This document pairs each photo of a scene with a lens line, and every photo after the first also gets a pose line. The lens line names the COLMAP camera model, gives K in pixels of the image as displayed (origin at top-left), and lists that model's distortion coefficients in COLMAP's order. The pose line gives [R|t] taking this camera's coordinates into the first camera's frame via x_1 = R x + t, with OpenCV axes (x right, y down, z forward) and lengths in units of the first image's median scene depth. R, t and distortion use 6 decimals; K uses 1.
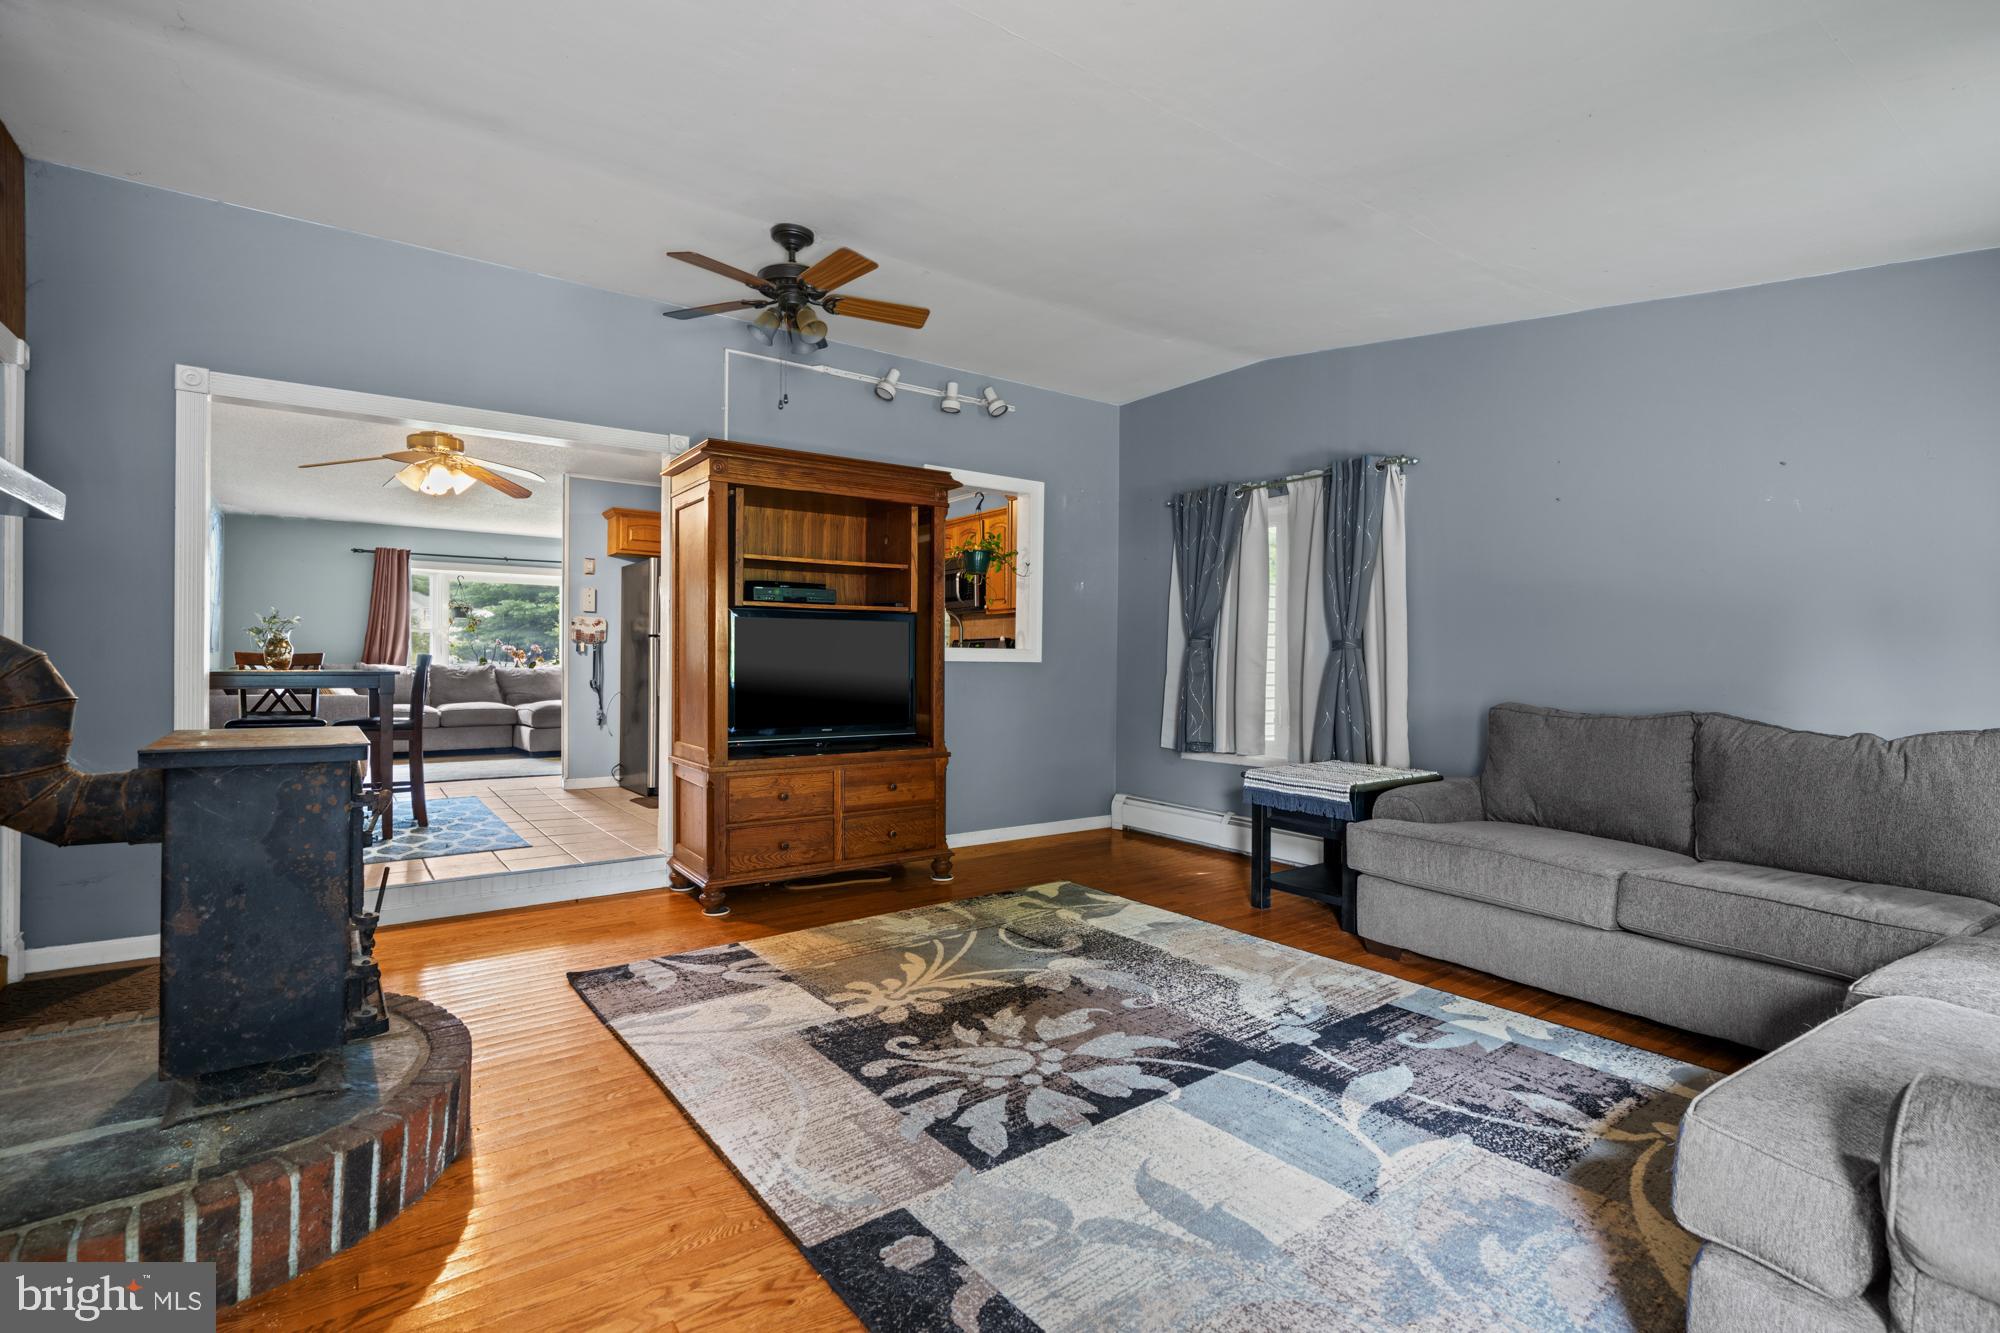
lens RADIAL K [[925.0, 0, 1000.0], [0, 925.0, 666.5], [0, 0, 1]] dist [0.000086, 0.000112]
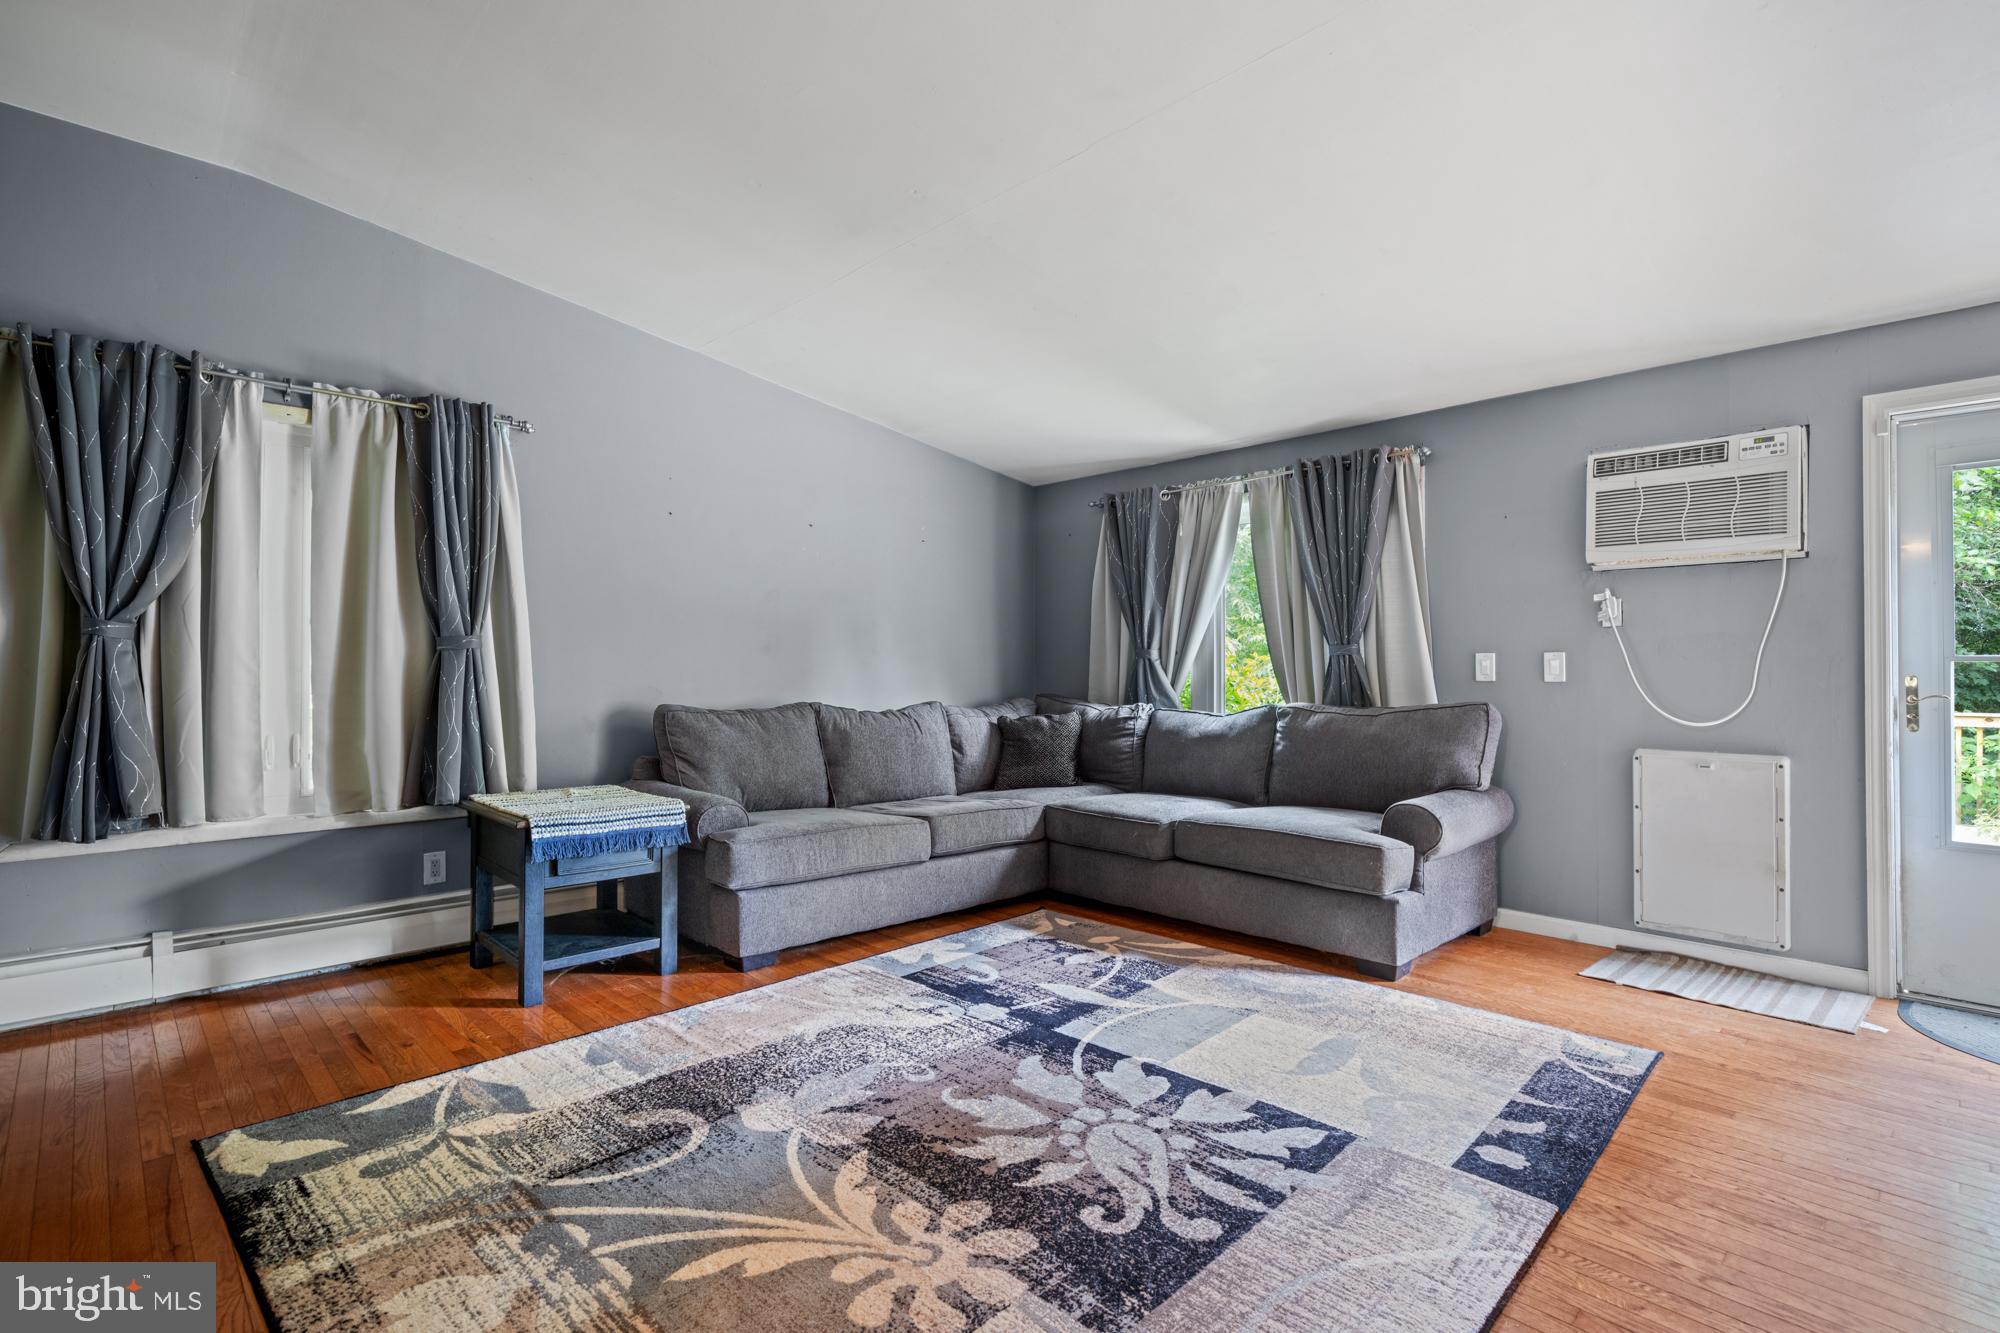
lens RADIAL K [[925.0, 0, 1000.0], [0, 925.0, 666.5], [0, 0, 1]] dist [0.000086, 0.000112]
pose [[-0.138373, -0.002336, 0.990377, -0.723745], [0.004246, 0.999987, 0.002952, -0.007147], [-0.990371, 0.004614, -0.138361, 1.091931]]
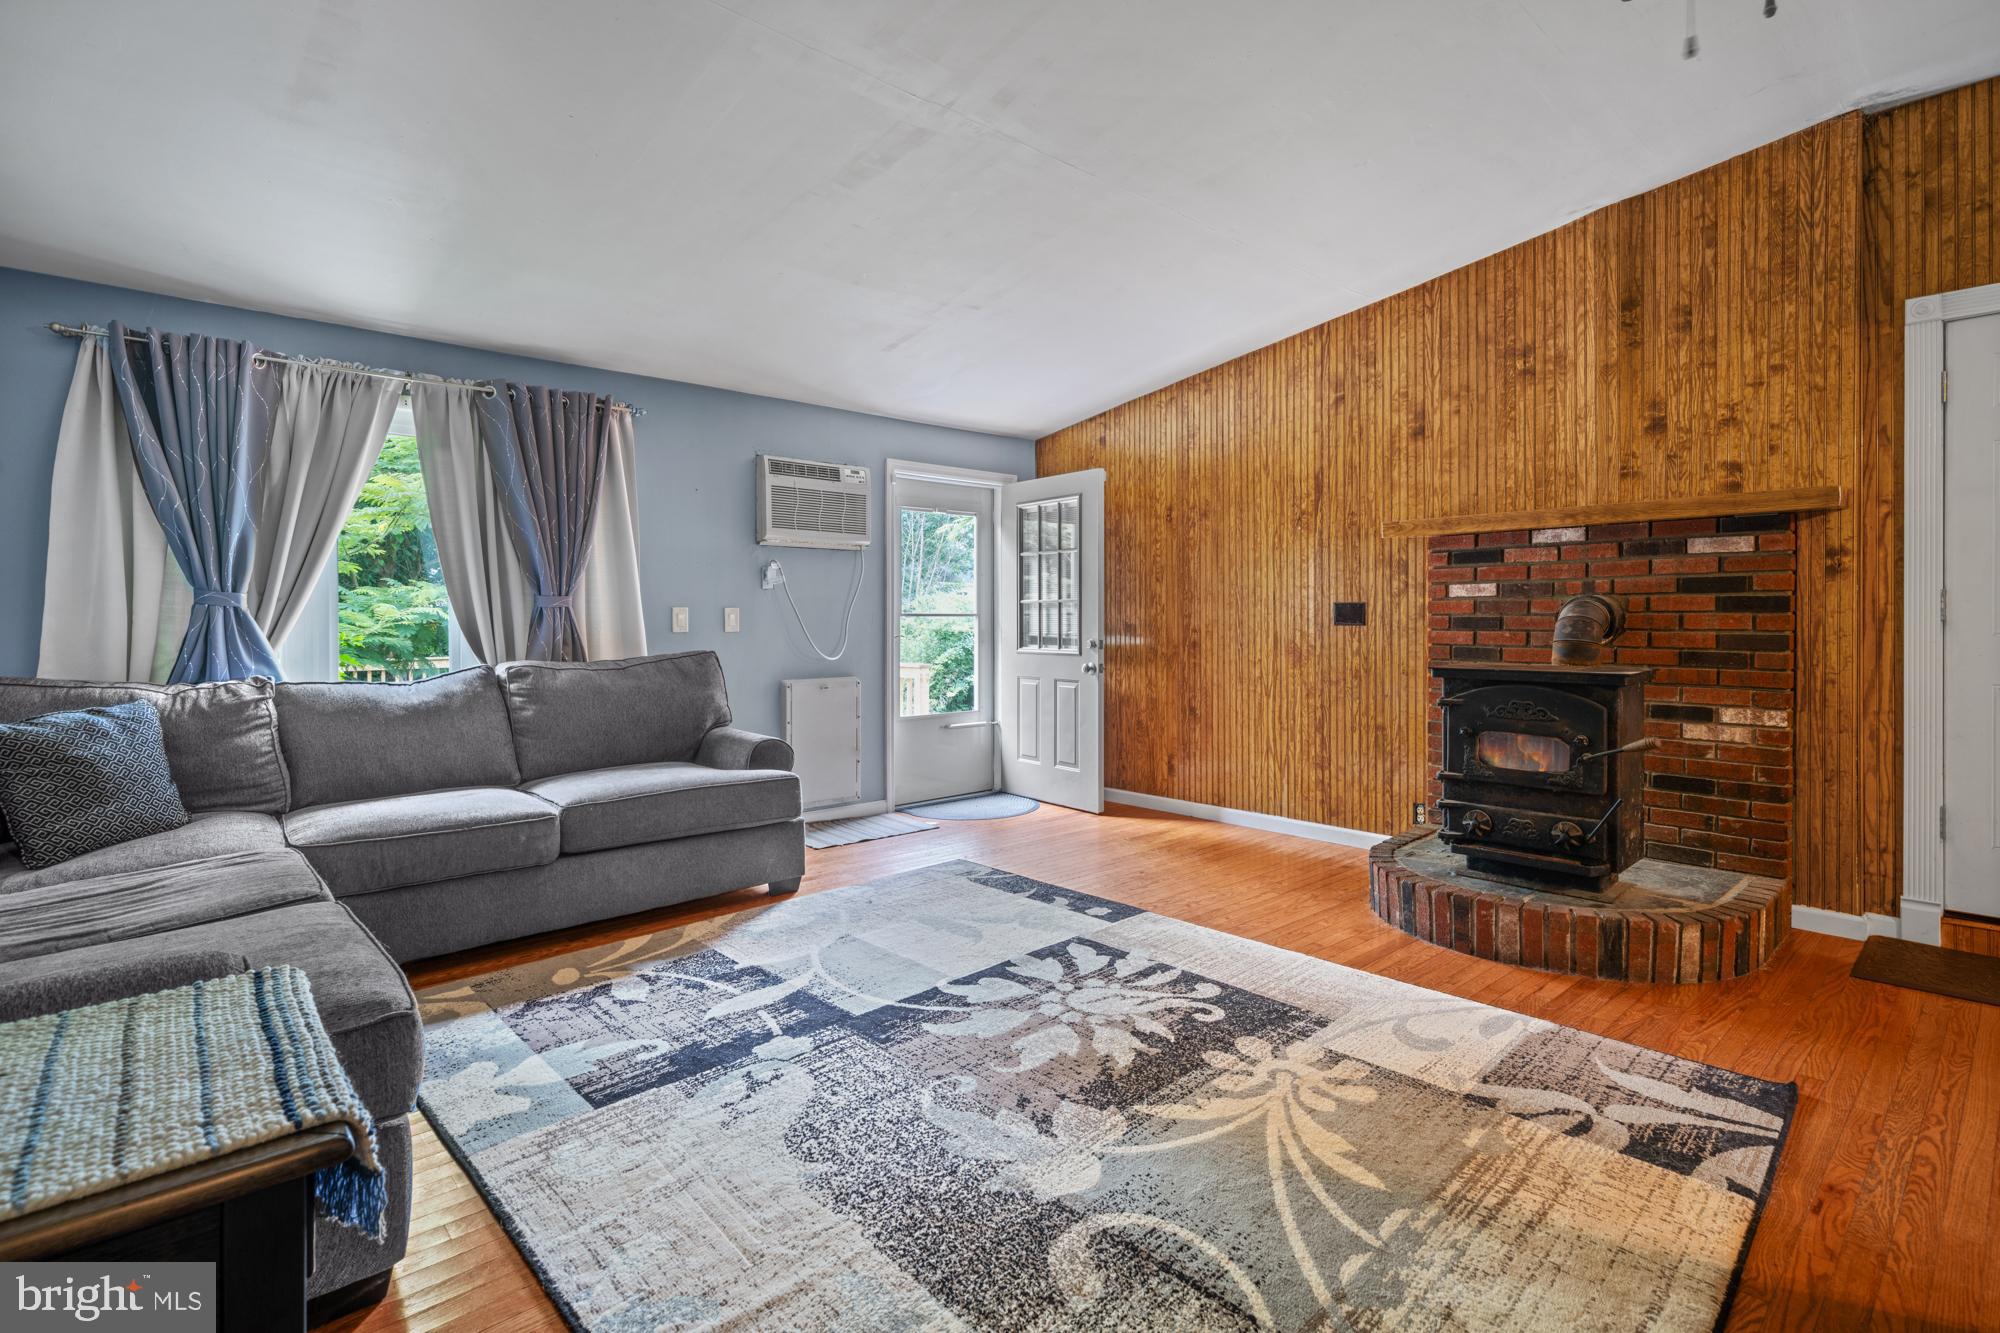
lens RADIAL K [[944.1, 0, 972.0], [0, 944.1, 633.5], [0, 0, 1]] dist [0.000762, -0.000022]
pose [[-0.996926, -0.000191, -0.078354, 0.203162], [-0.001719, 0.999810, 0.019433, -0.007981], [0.078335, 0.019508, -0.996736, 1.821969]]
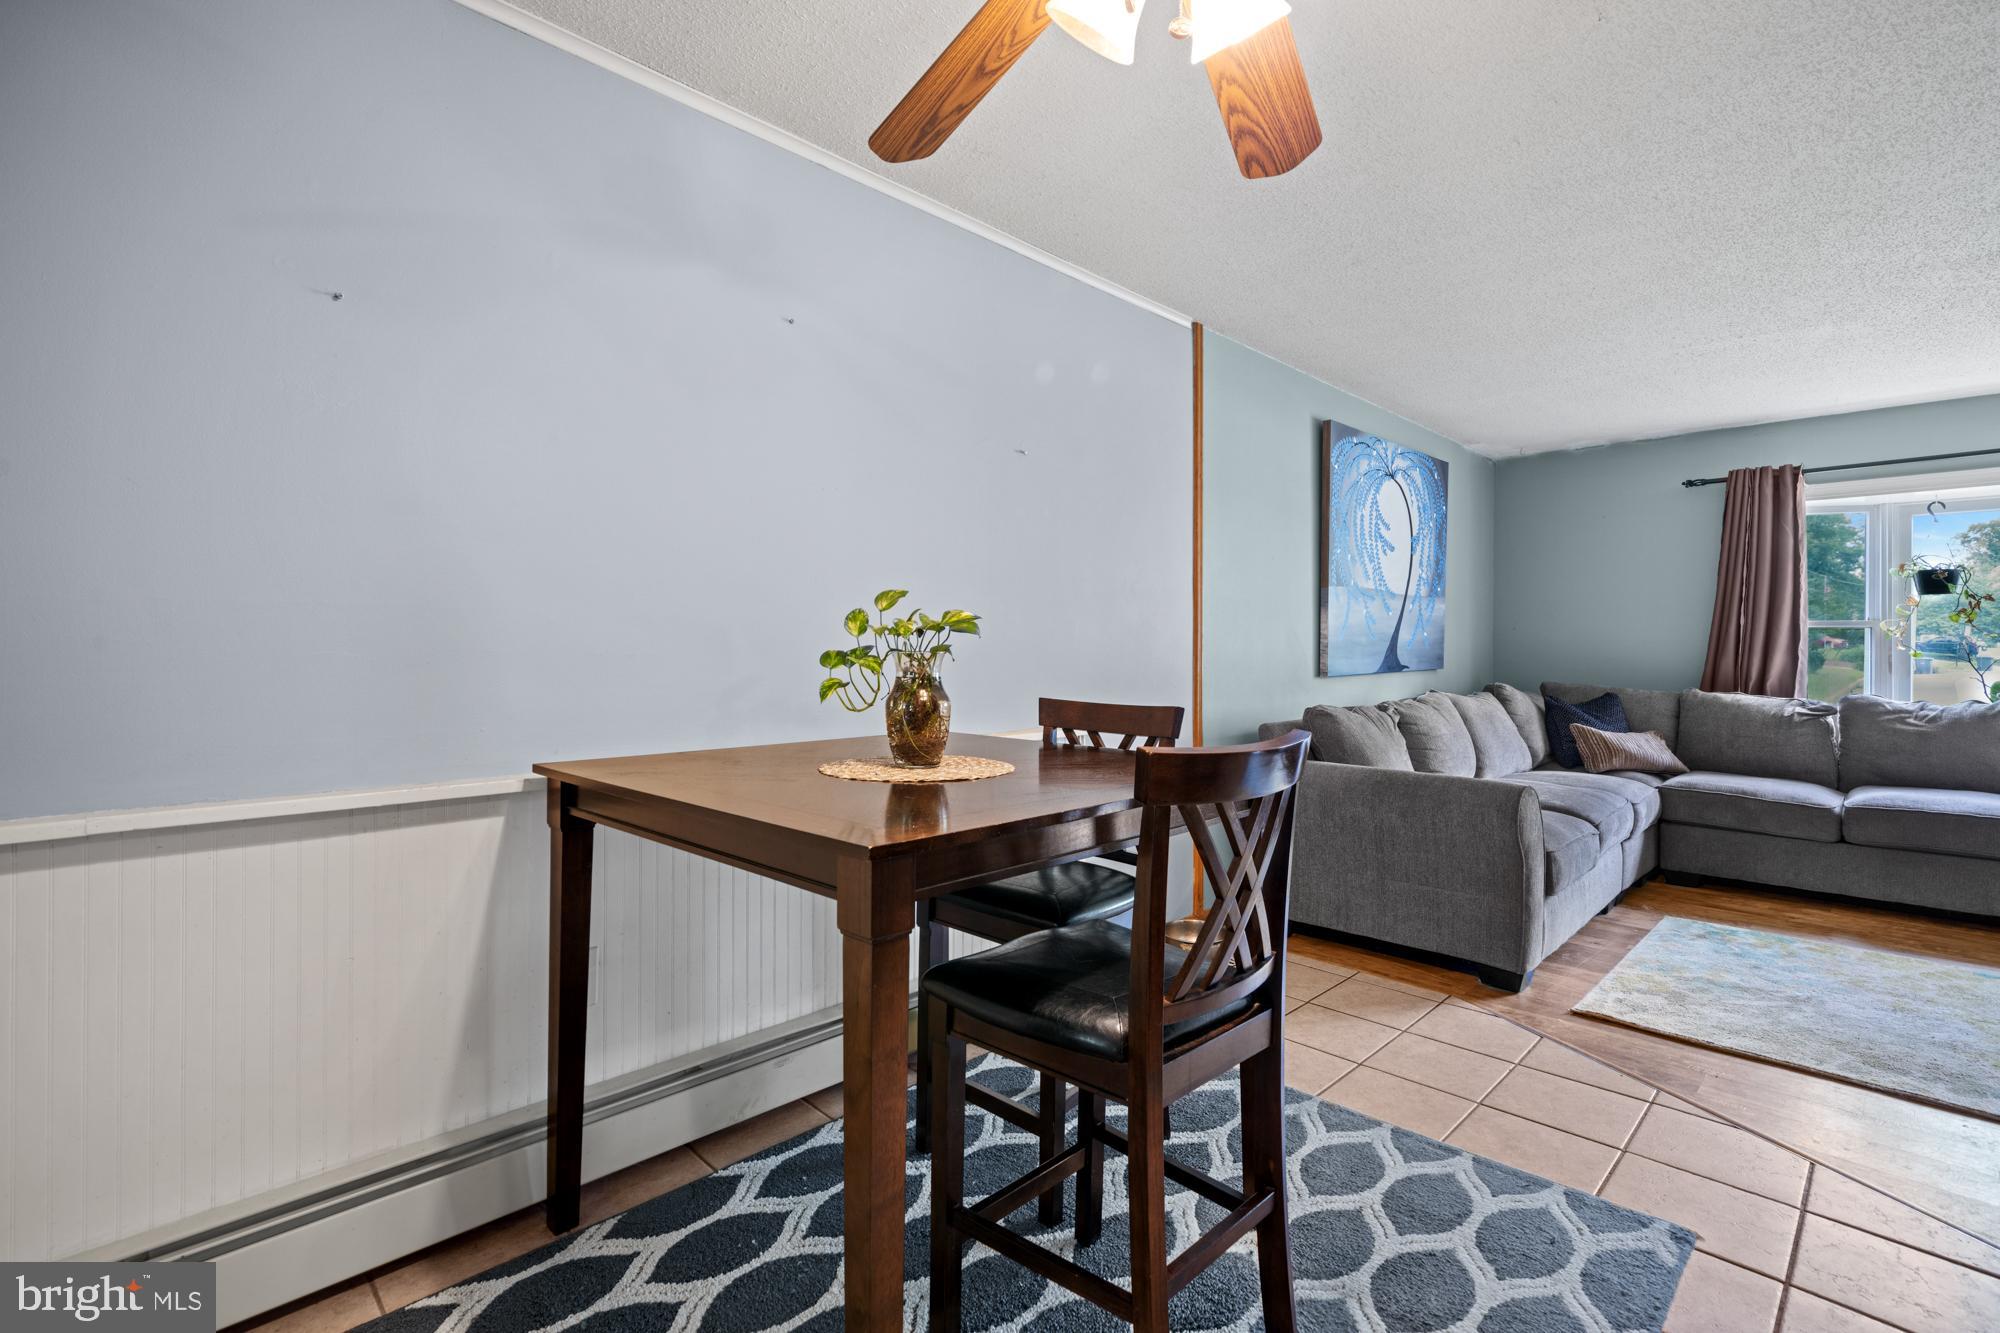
lens RADIAL K [[925.0, 0, 1000.0], [0, 925.0, 666.5], [0, 0, 1]] dist [0.000086, 0.000112]
pose [[0.145967, 0.007574, -0.989261, -0.680566], [-0.006057, 0.999959, 0.006762, -0.059041], [0.989271, 0.005005, 0.146006, 1.634941]]
